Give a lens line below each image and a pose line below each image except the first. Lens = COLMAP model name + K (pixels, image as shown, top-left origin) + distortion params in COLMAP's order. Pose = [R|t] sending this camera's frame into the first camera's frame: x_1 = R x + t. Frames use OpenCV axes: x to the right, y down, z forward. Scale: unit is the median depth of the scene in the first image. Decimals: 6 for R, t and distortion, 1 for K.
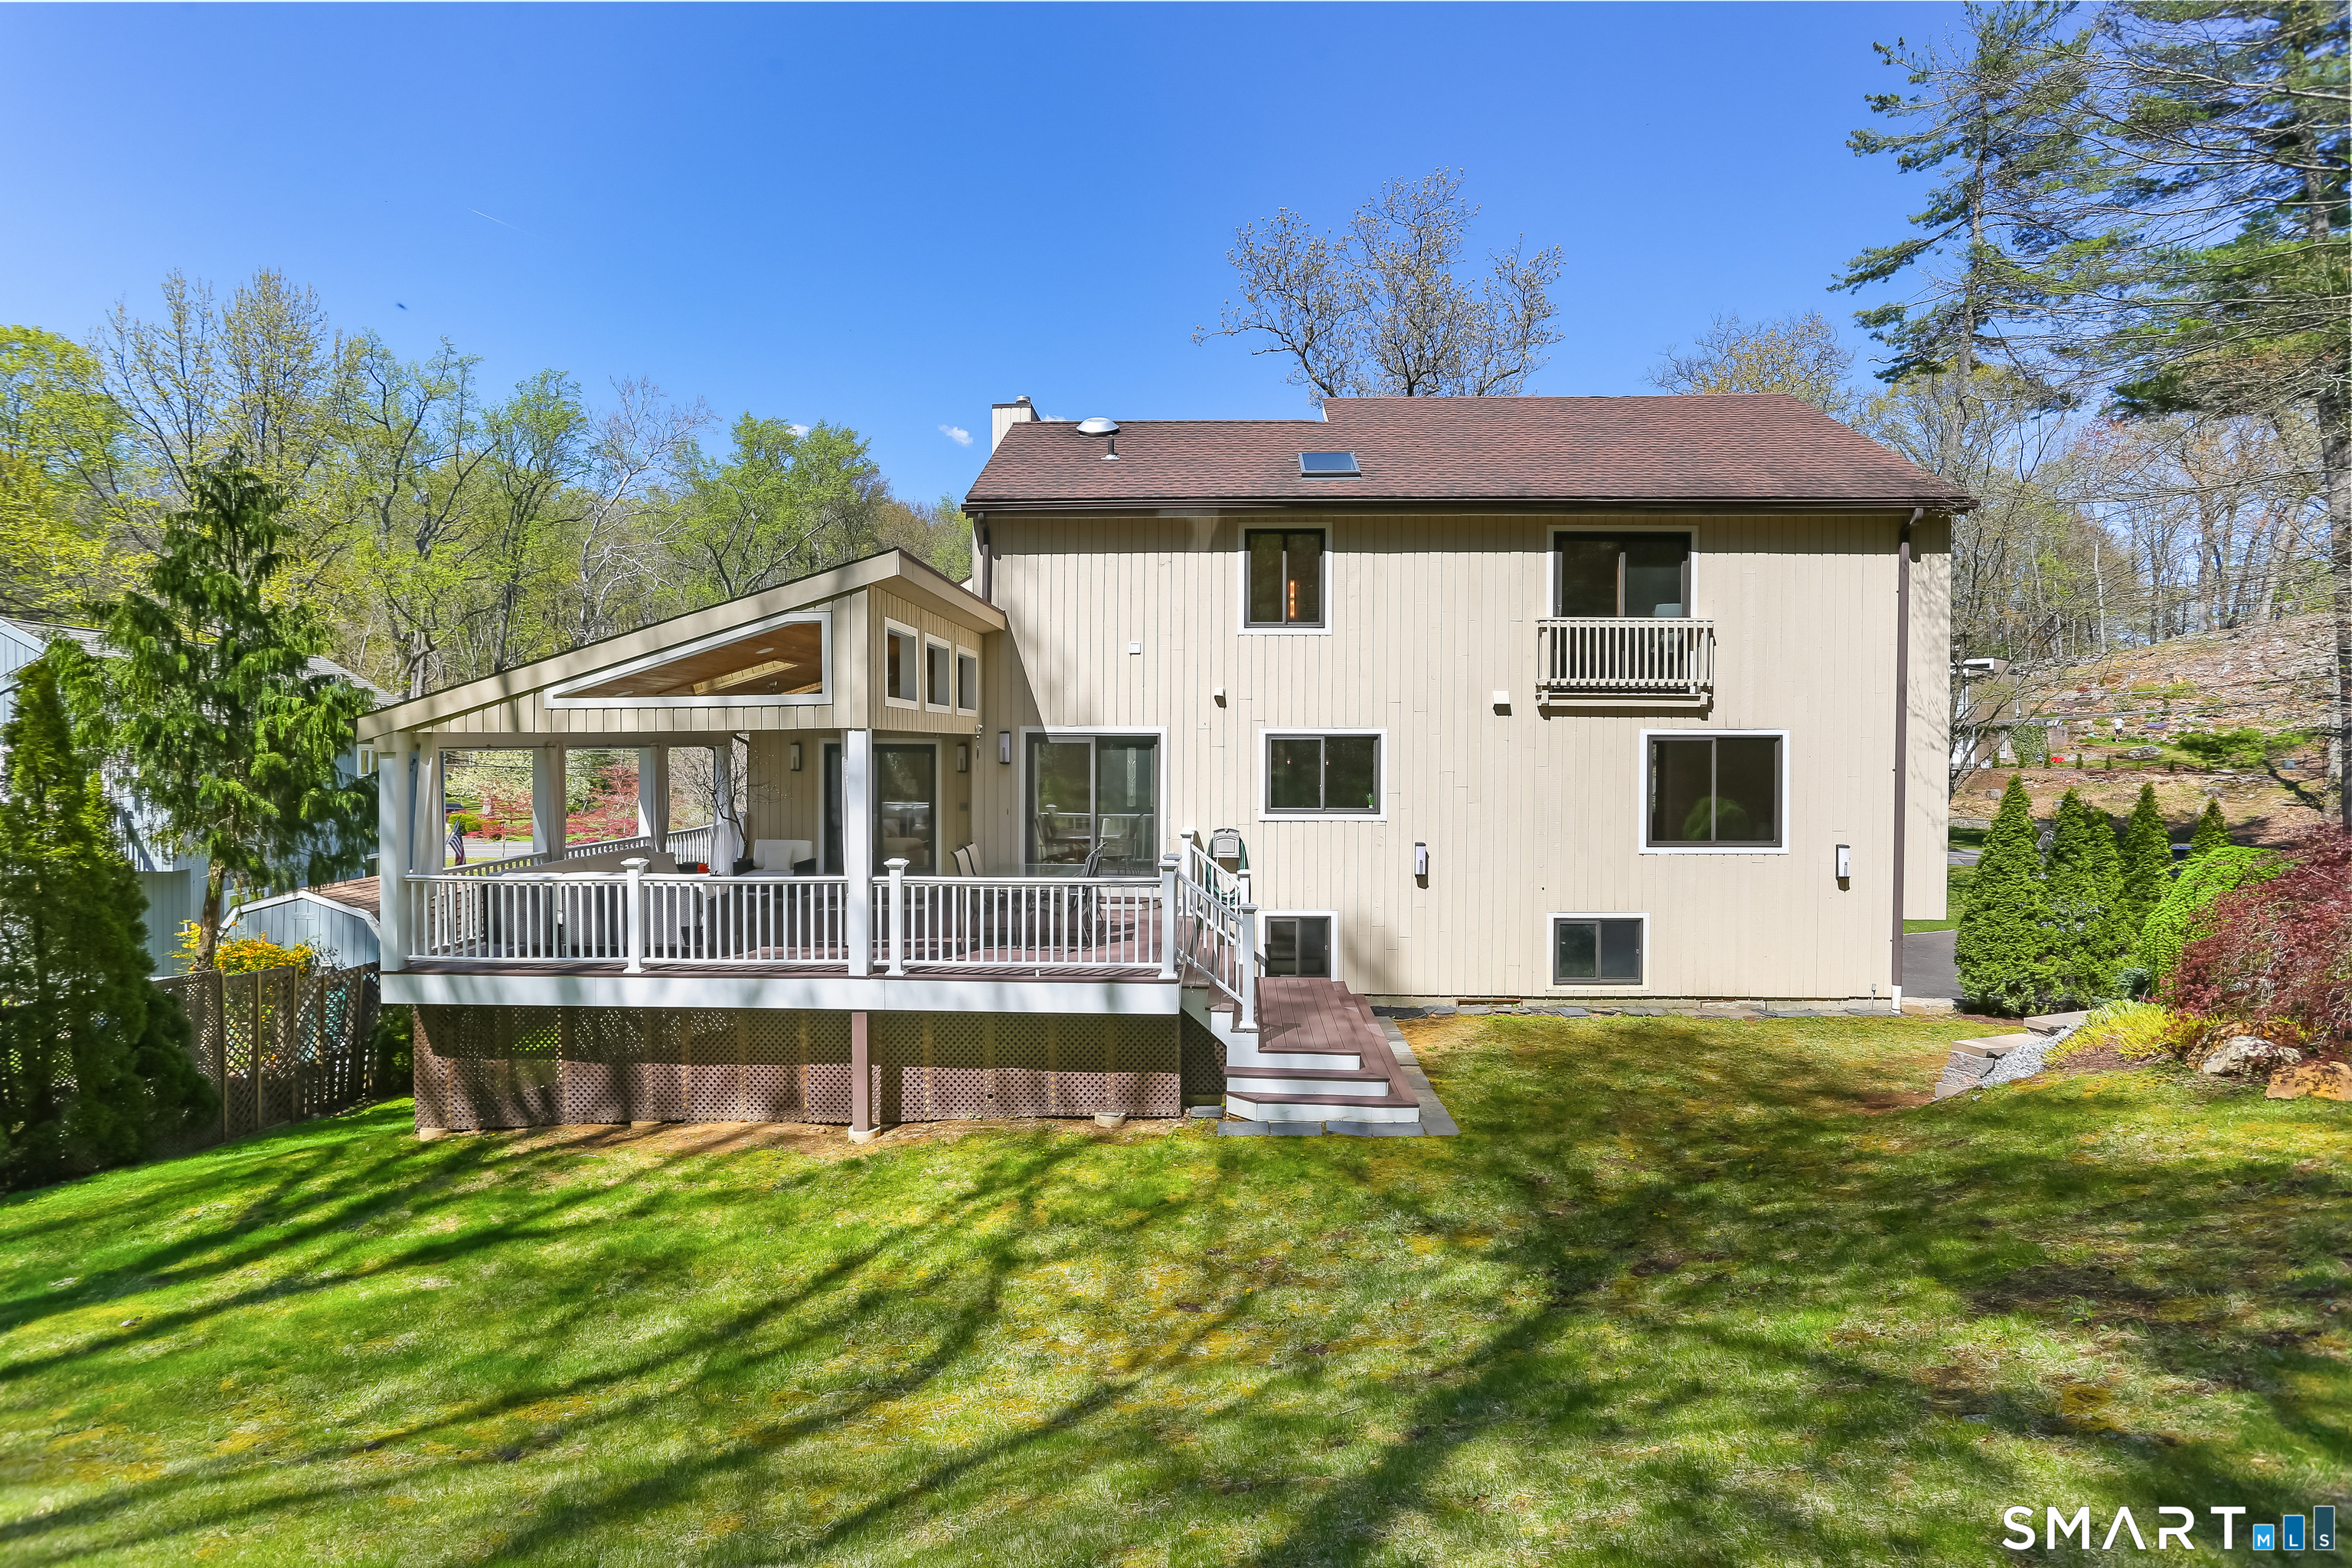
lens RADIAL K [[1140.1, 0, 1176.0], [0, 1140.1, 774.5], [0, 0, 1]] dist [-0.042513, 0.026389]
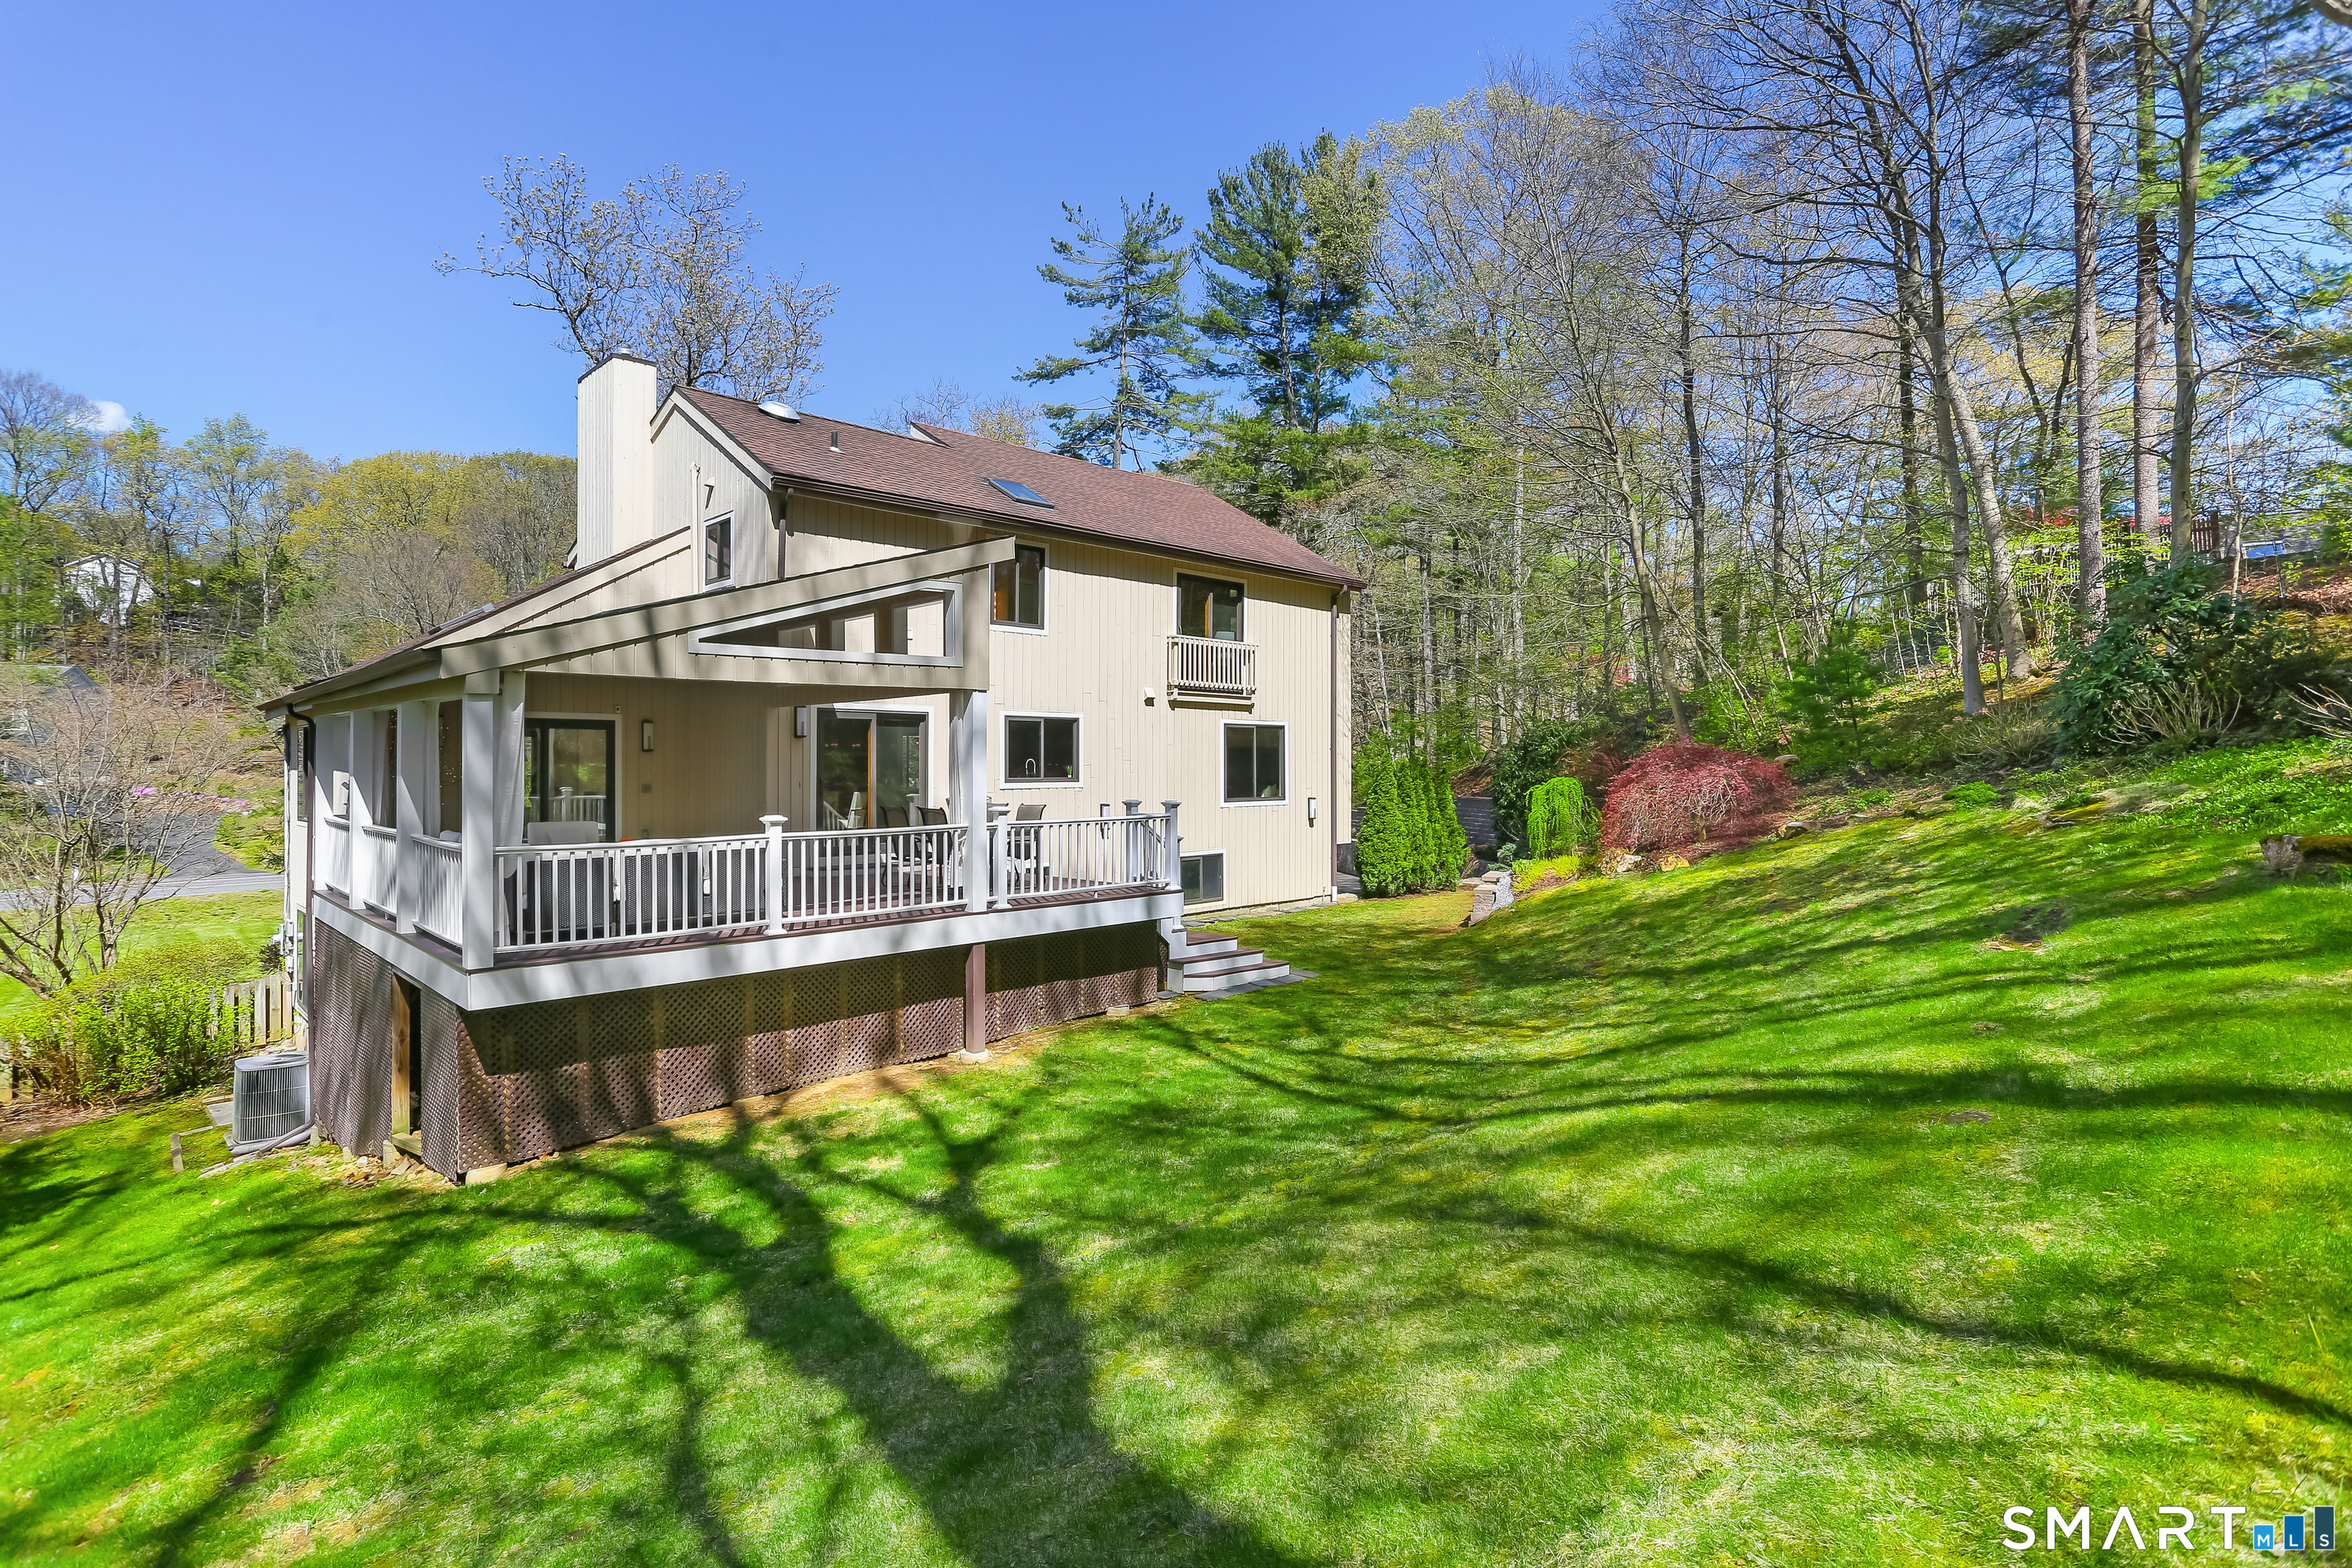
lens RADIAL K [[1140.1, 0, 1216.9], [0, 1140.1, 774.5], [0, 0, 1]] dist [-0.042513, 0.026389]
pose [[0.669268, -0.010504, 0.742947, -0.654084], [0.021361, 0.999759, -0.005108, 0.036763], [-0.742714, 0.019289, 0.669331, 0.053631]]
